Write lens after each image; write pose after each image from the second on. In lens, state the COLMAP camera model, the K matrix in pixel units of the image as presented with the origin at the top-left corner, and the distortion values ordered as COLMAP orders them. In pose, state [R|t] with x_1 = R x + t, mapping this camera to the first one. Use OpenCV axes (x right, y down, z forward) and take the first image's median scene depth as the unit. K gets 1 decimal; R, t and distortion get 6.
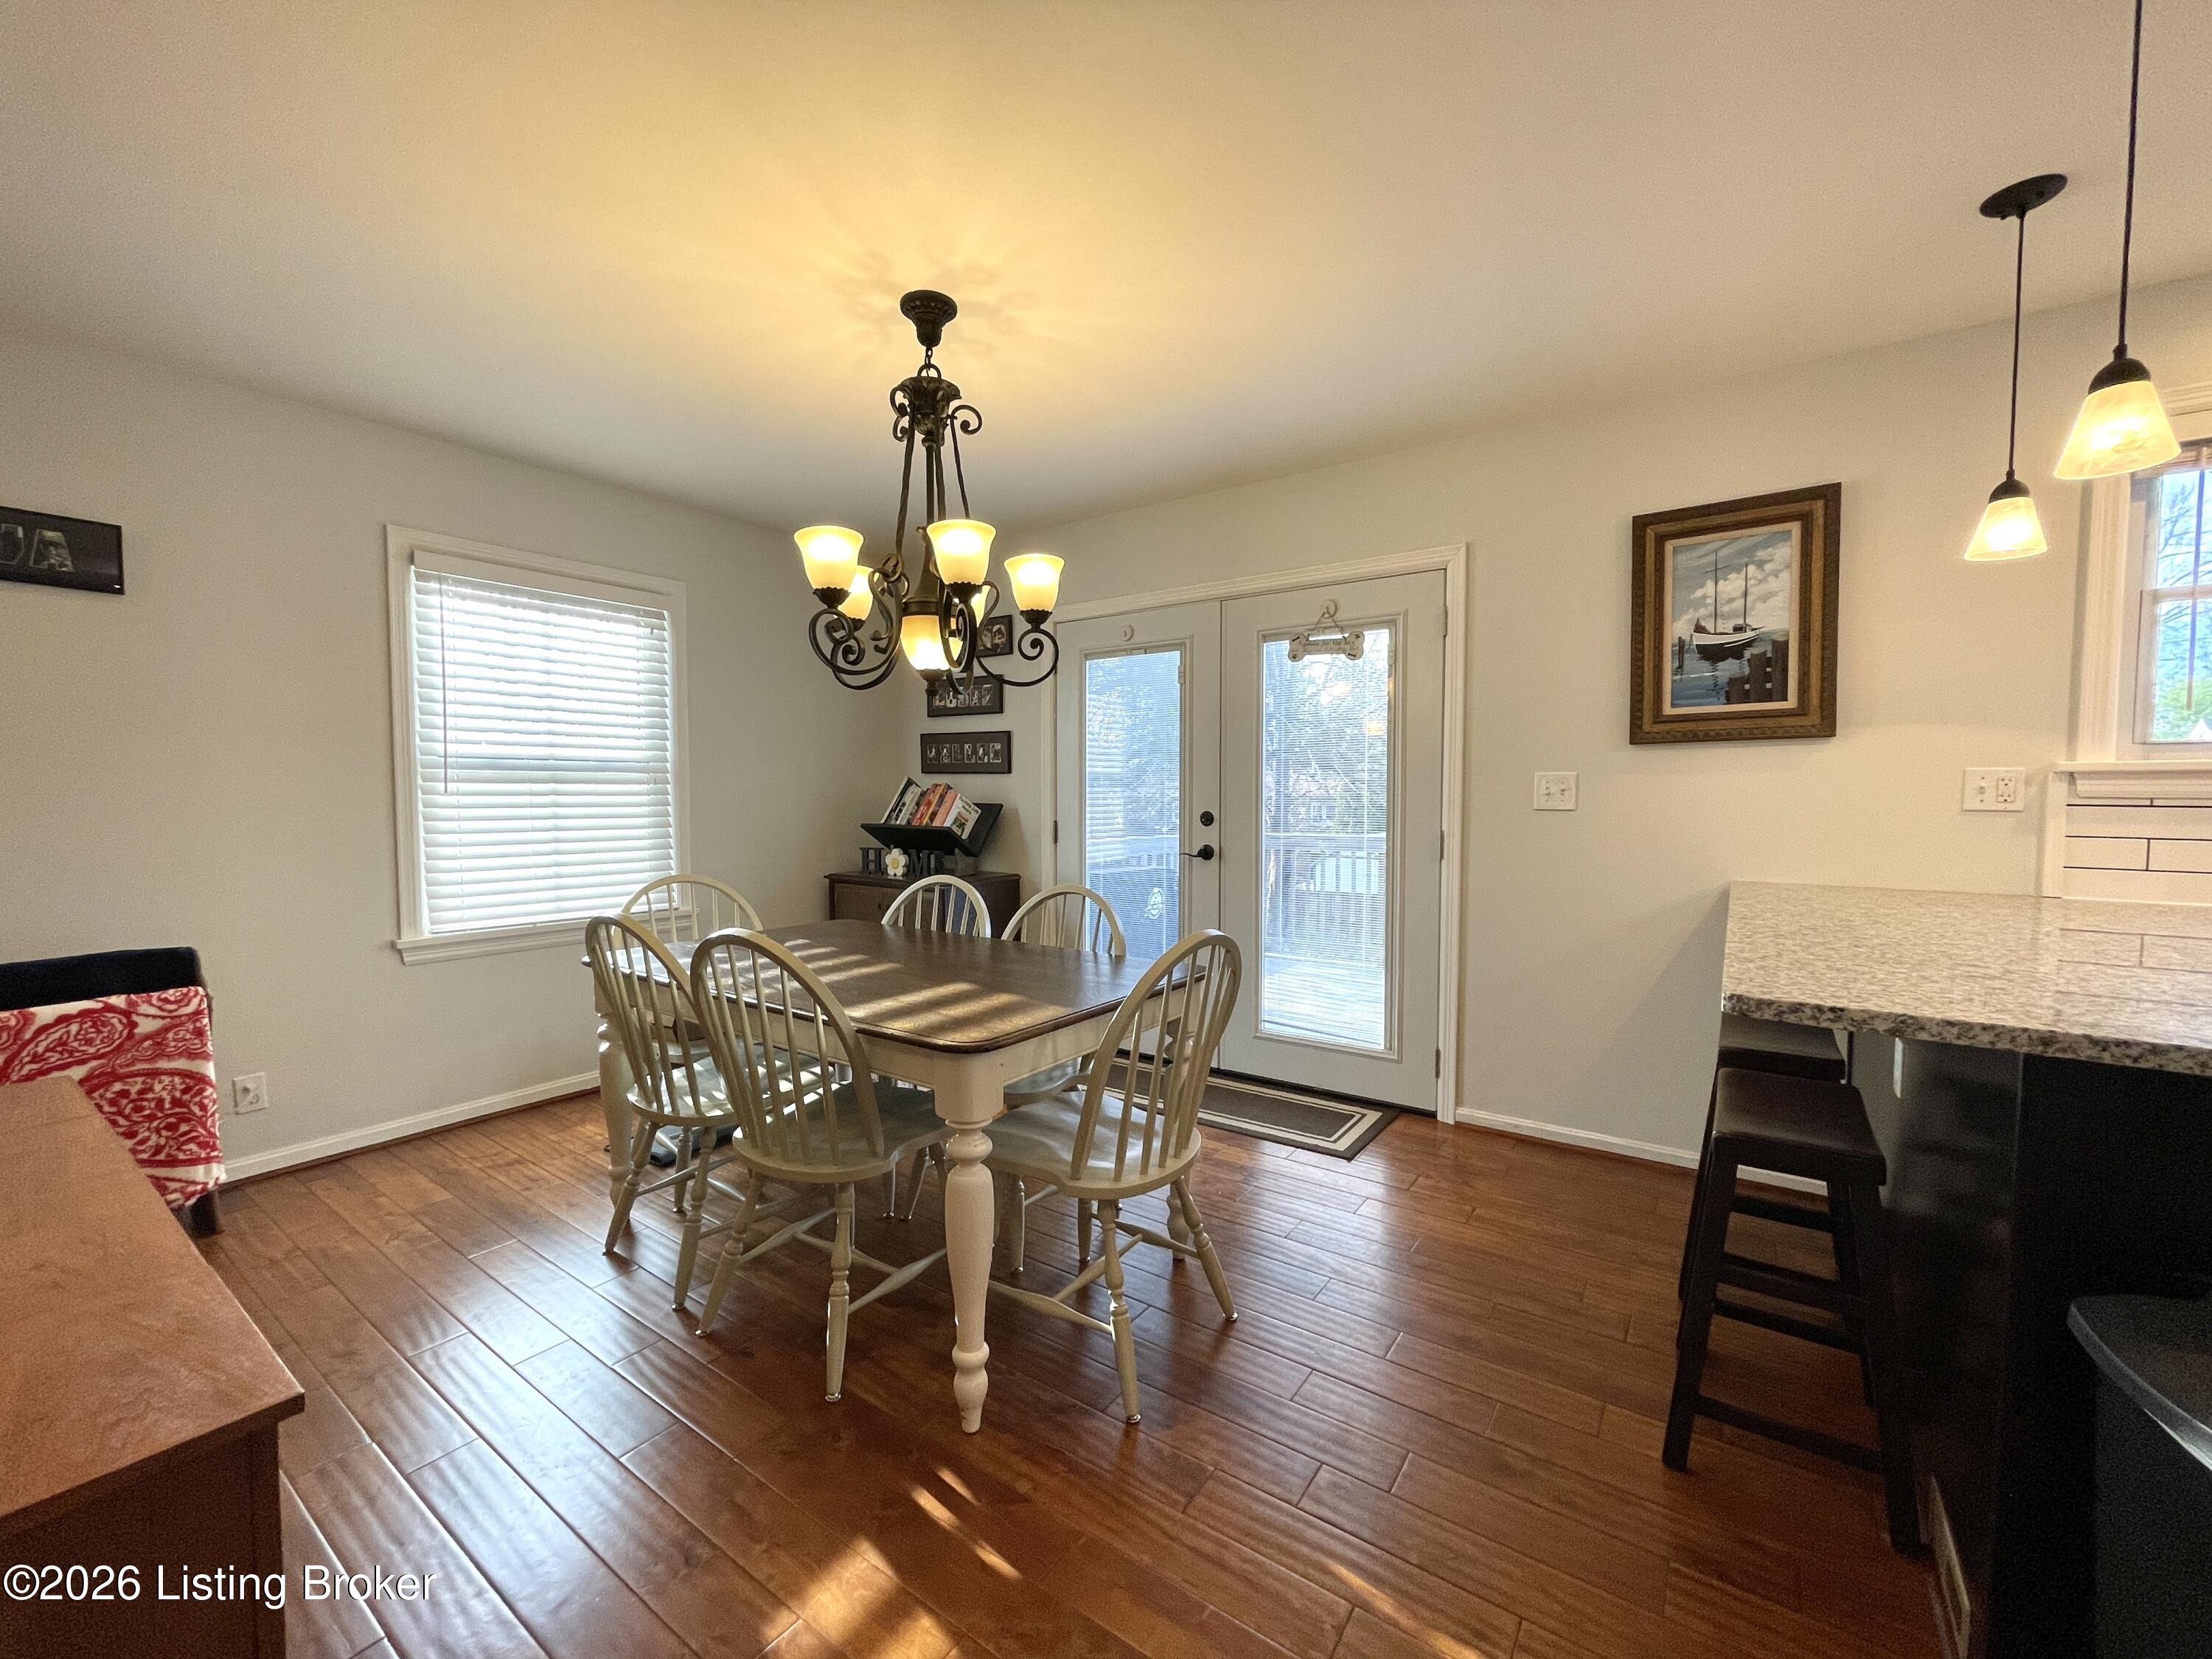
lens RADIAL K [[890.9, 0, 1107.3], [0, 890.9, 838.7], [0, 0, 1]] dist [-0.002214, -0.000280]
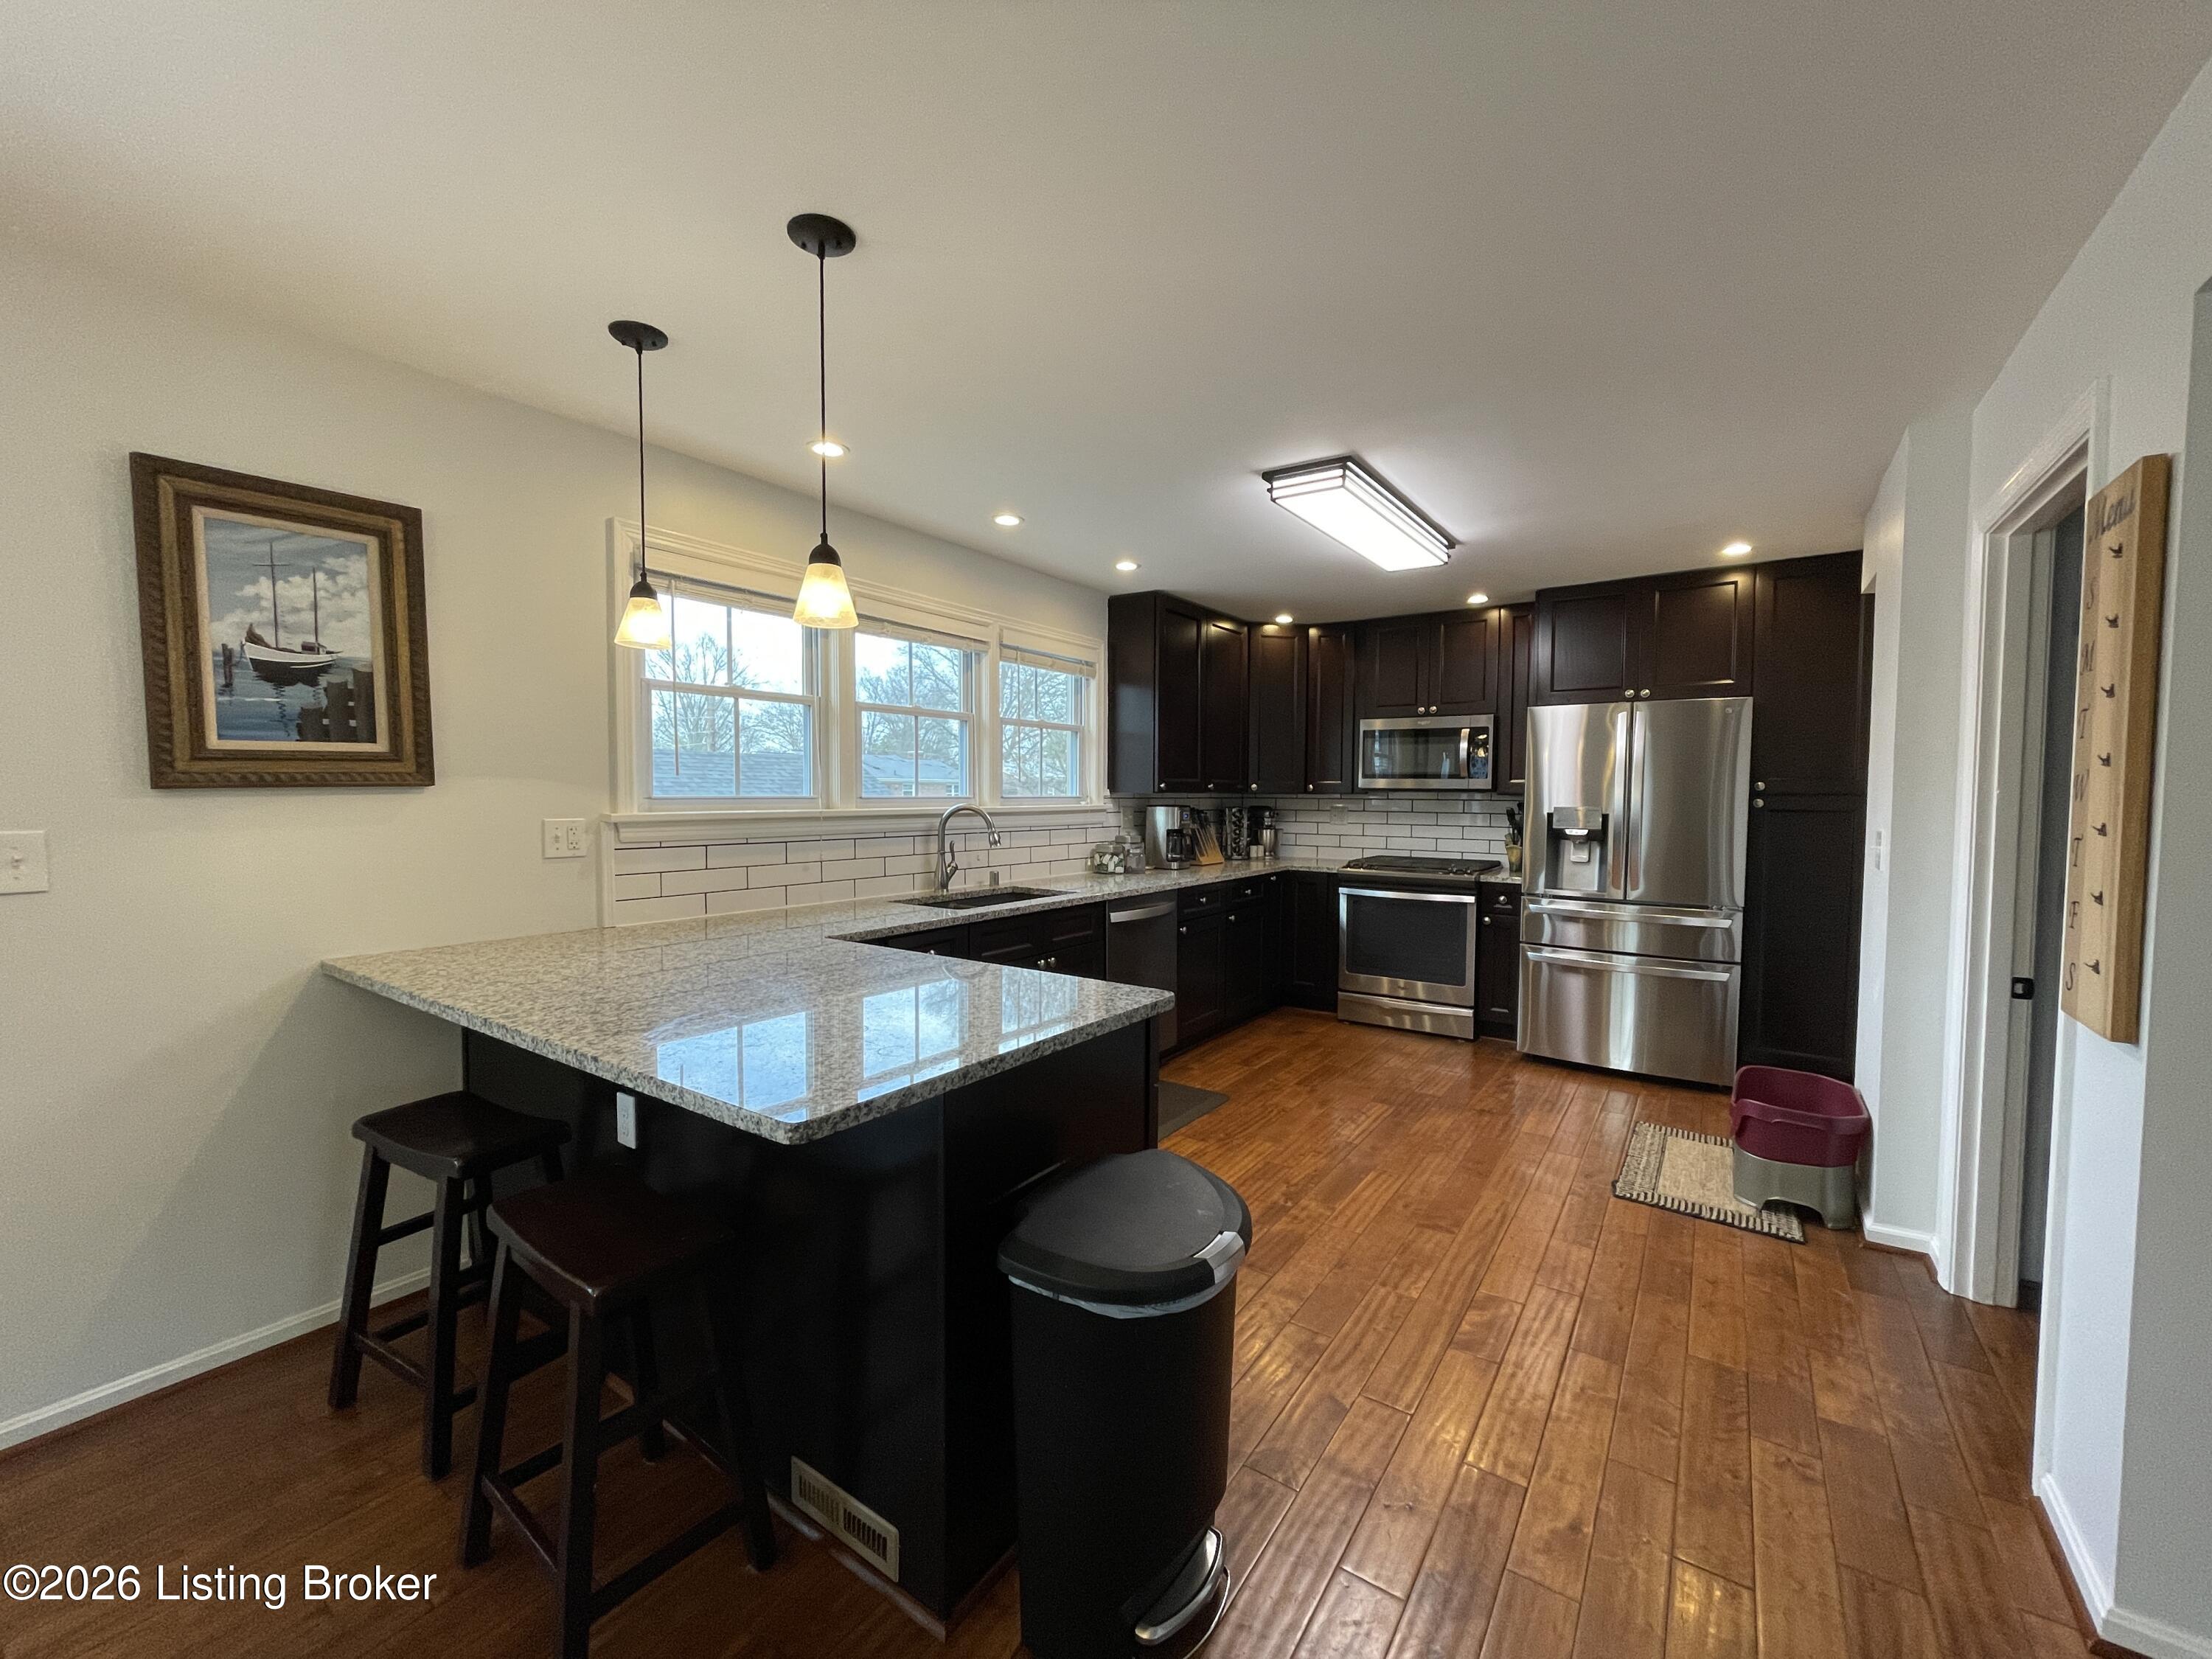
lens RADIAL K [[890.9, 0, 1106.5], [0, 890.9, 833.5], [0, 0, 1]] dist [-0.002214, -0.000280]
pose [[-0.011388, -0.048095, 0.998778, -0.105735], [0.048057, 0.997662, 0.048589, -0.072794], [-0.998780, 0.048552, -0.009050, 0.294493]]
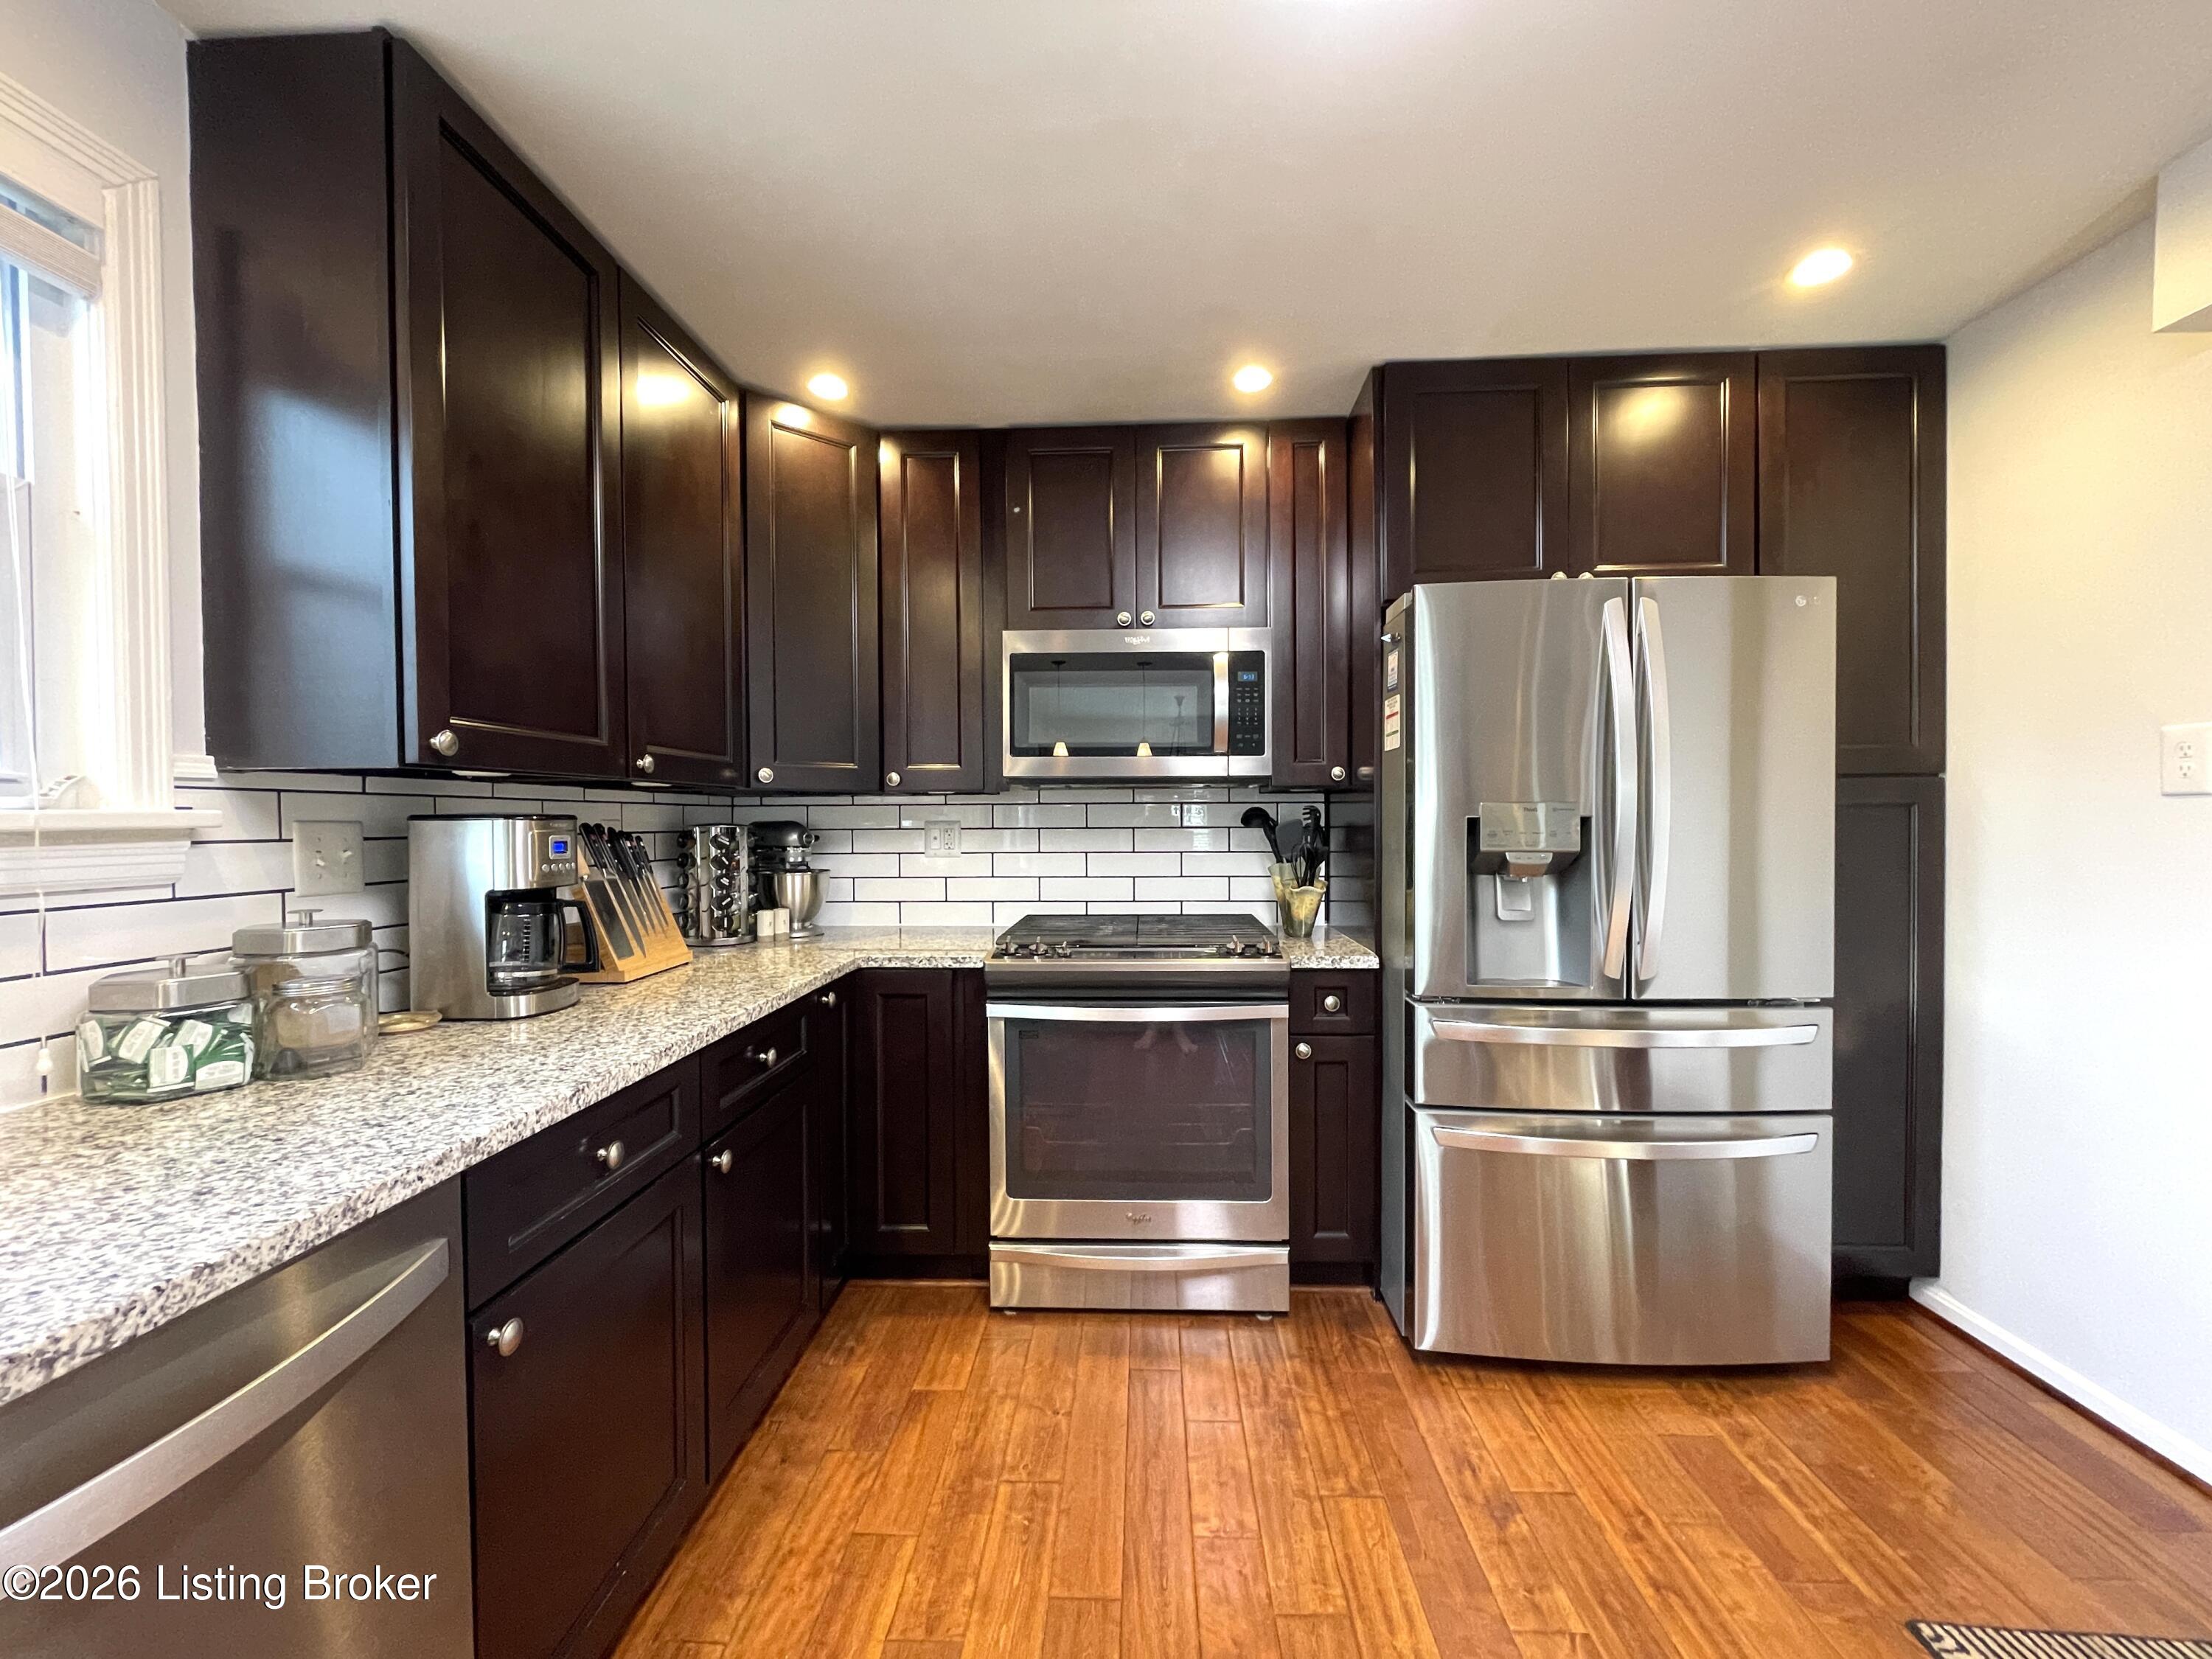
lens RADIAL K [[890.9, 0, 1108.2], [0, 890.9, 832.5], [0, 0, 1]] dist [-0.002214, -0.000280]
pose [[-0.545890, -0.008949, 0.837809, 1.047178], [0.051302, 0.997710, 0.044083, -0.028231], [-0.836285, 0.067046, -0.544180, 0.126003]]
